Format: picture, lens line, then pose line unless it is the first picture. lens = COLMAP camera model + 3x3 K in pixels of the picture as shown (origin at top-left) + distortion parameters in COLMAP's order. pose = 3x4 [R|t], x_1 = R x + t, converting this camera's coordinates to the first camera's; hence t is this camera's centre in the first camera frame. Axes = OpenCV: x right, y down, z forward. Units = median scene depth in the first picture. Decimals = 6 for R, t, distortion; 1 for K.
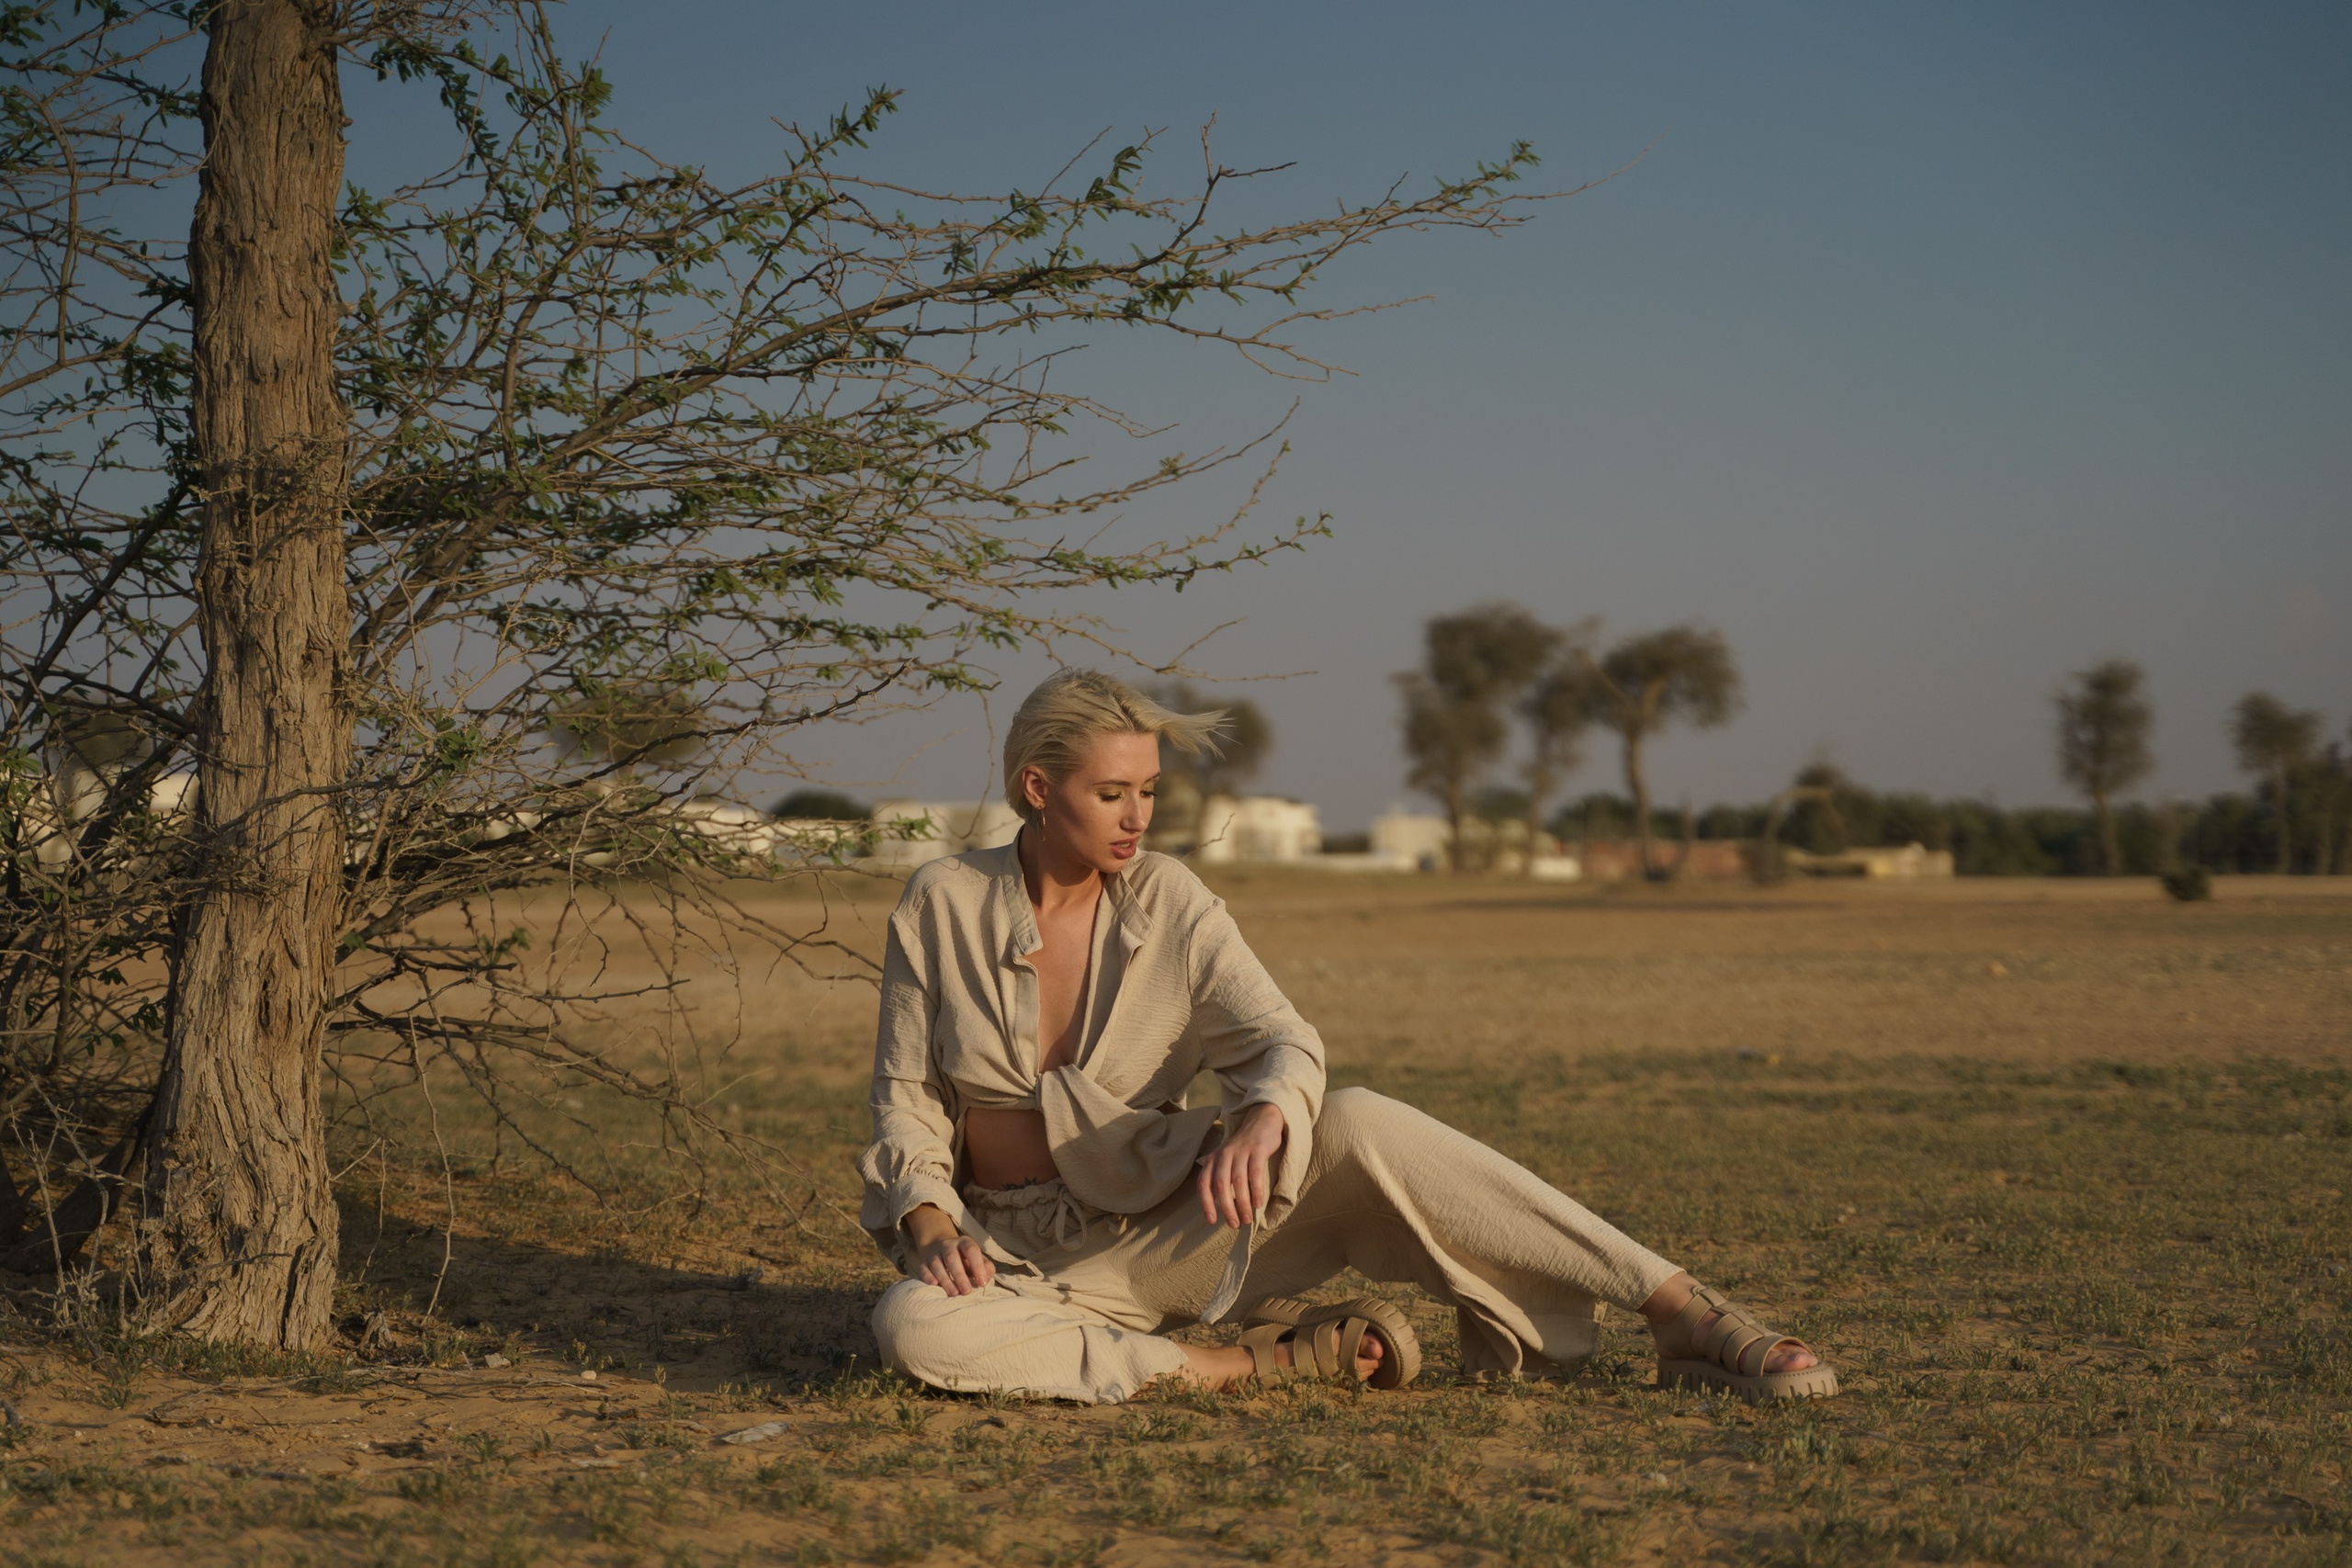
lens RADIAL K [[4157.1, 0, 1148.8], [0, 4157.1, 828.1], [0, 0, 1]] dist [0.137668, 0.000000]
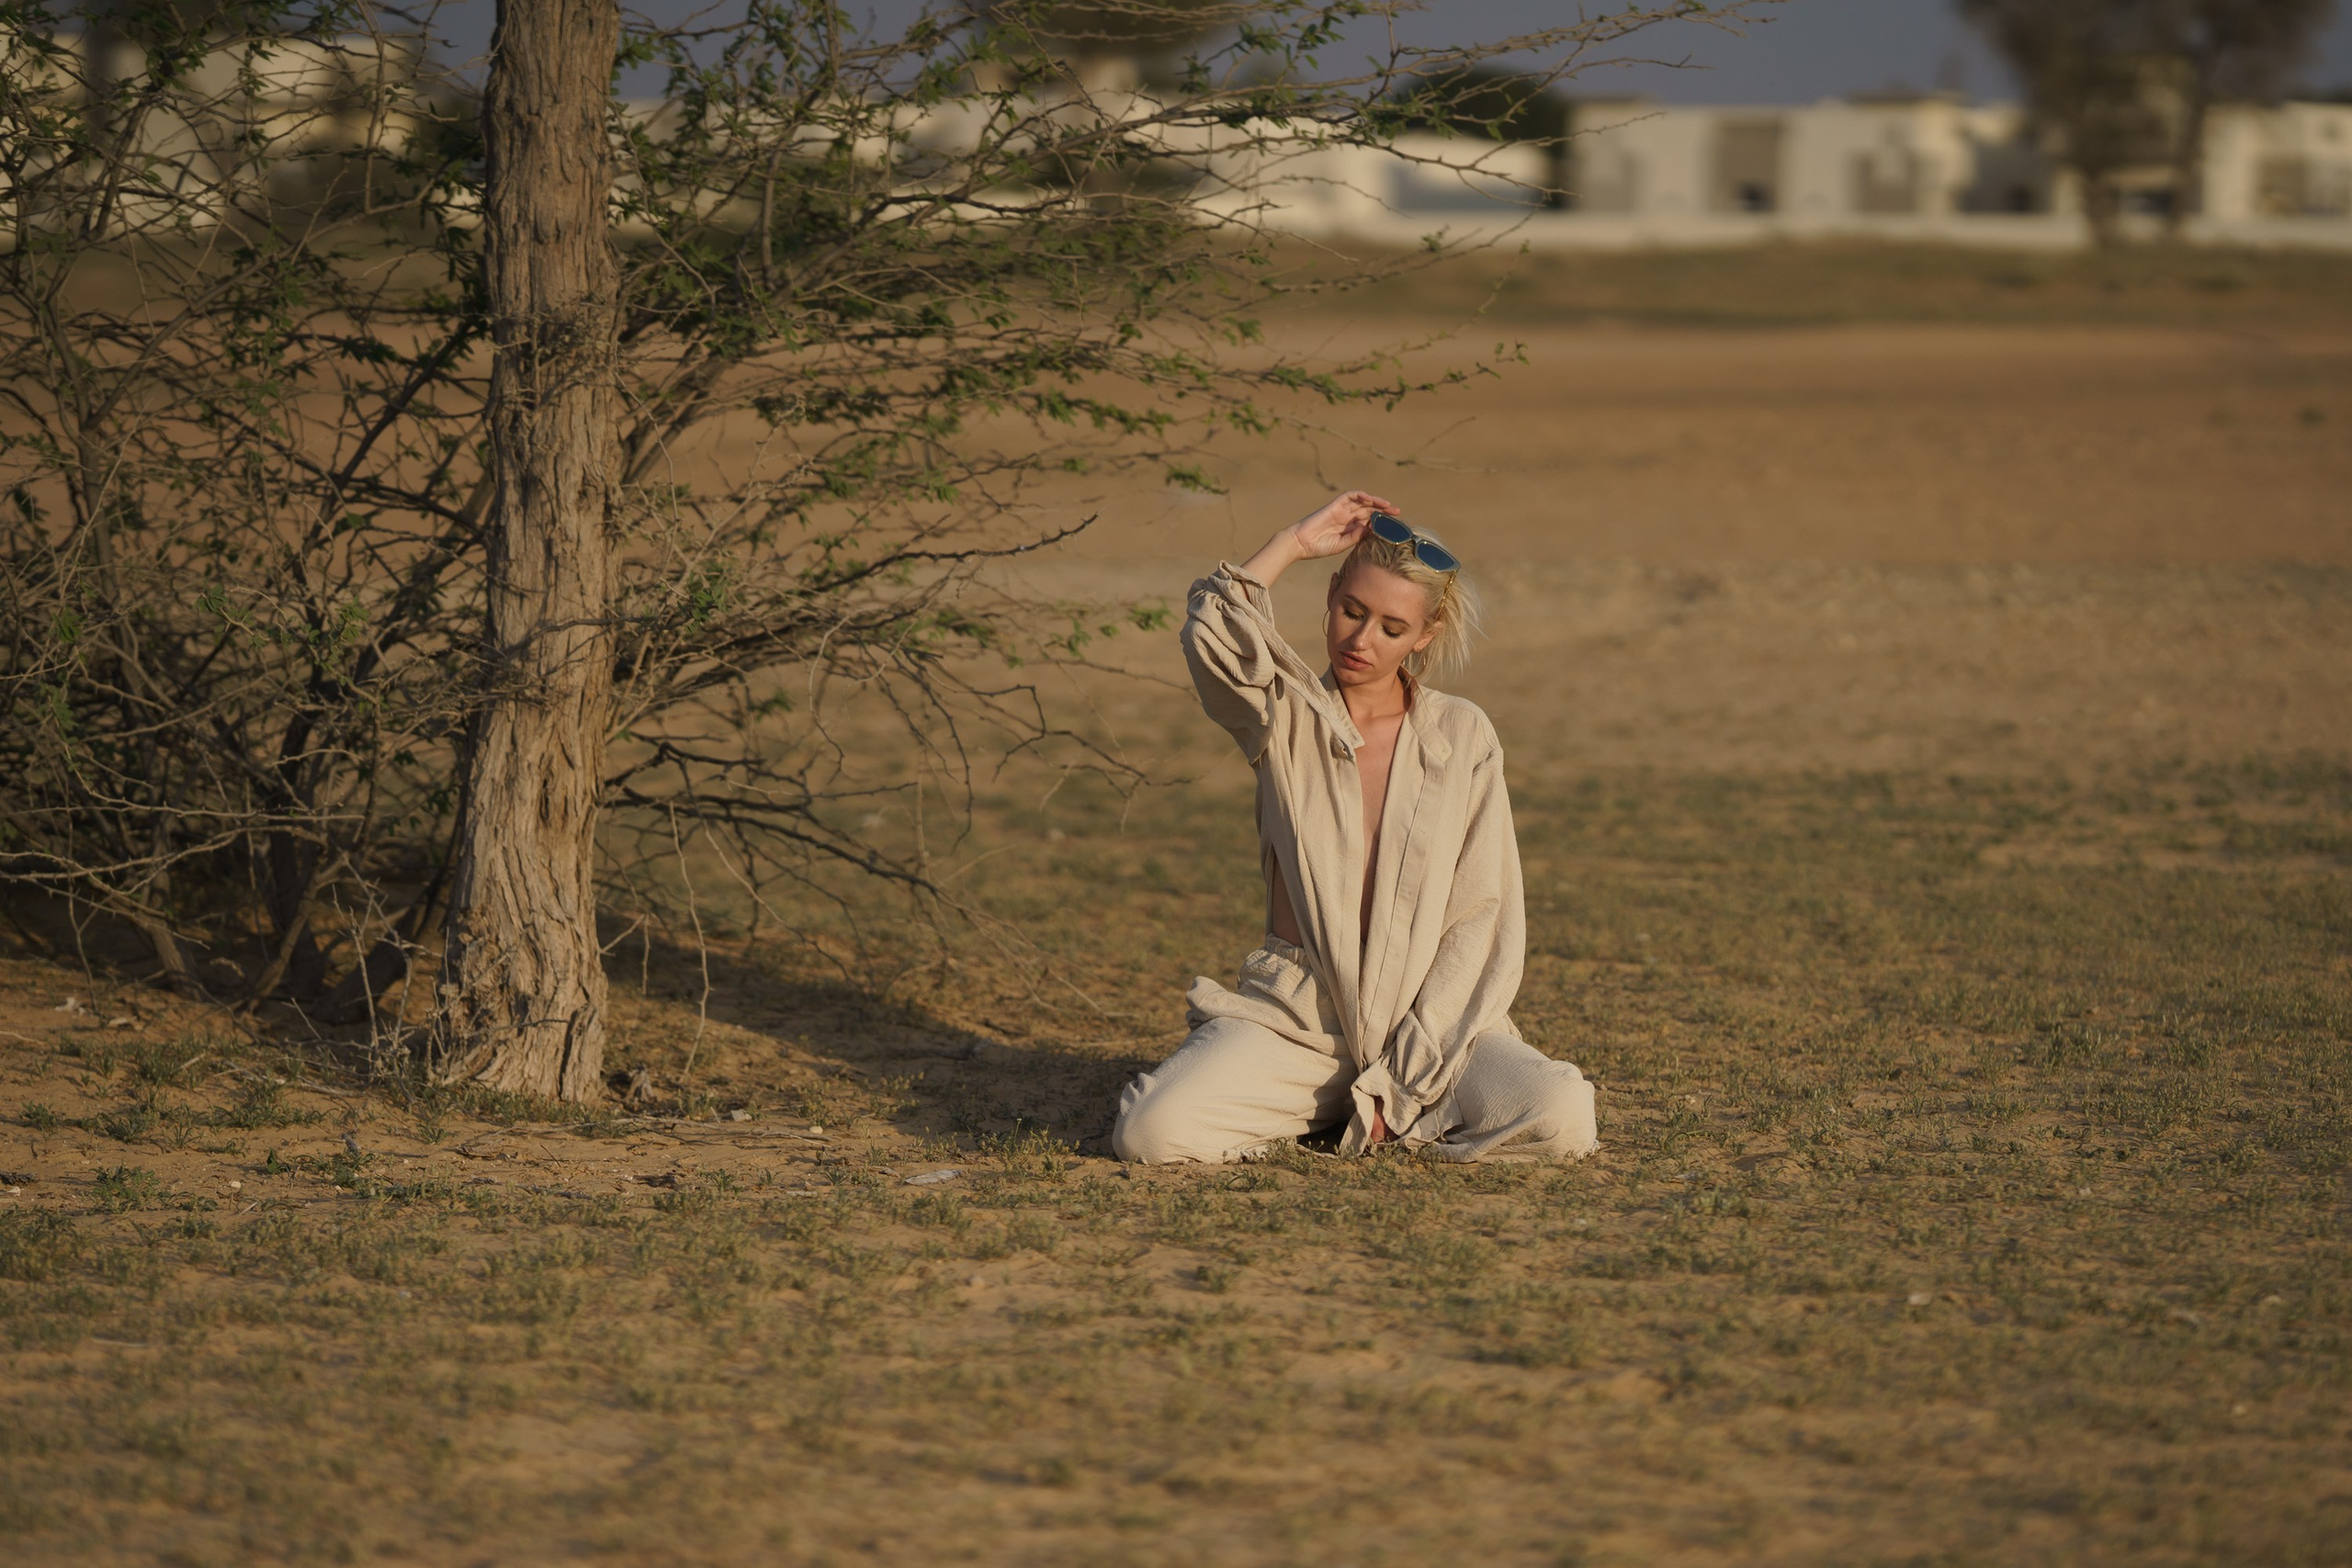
lens RADIAL K [[9561.7, 0, 1169.3], [0, 9561.7, 790.7], [0, 0, 1]] dist [0.140244, 0.000000]
pose [[0.991617, 0.022976, -0.127152, 0.288139], [-0.011785, 0.996045, 0.088069, -0.191493], [0.128673, -0.085833, 0.987966, -1.549473]]
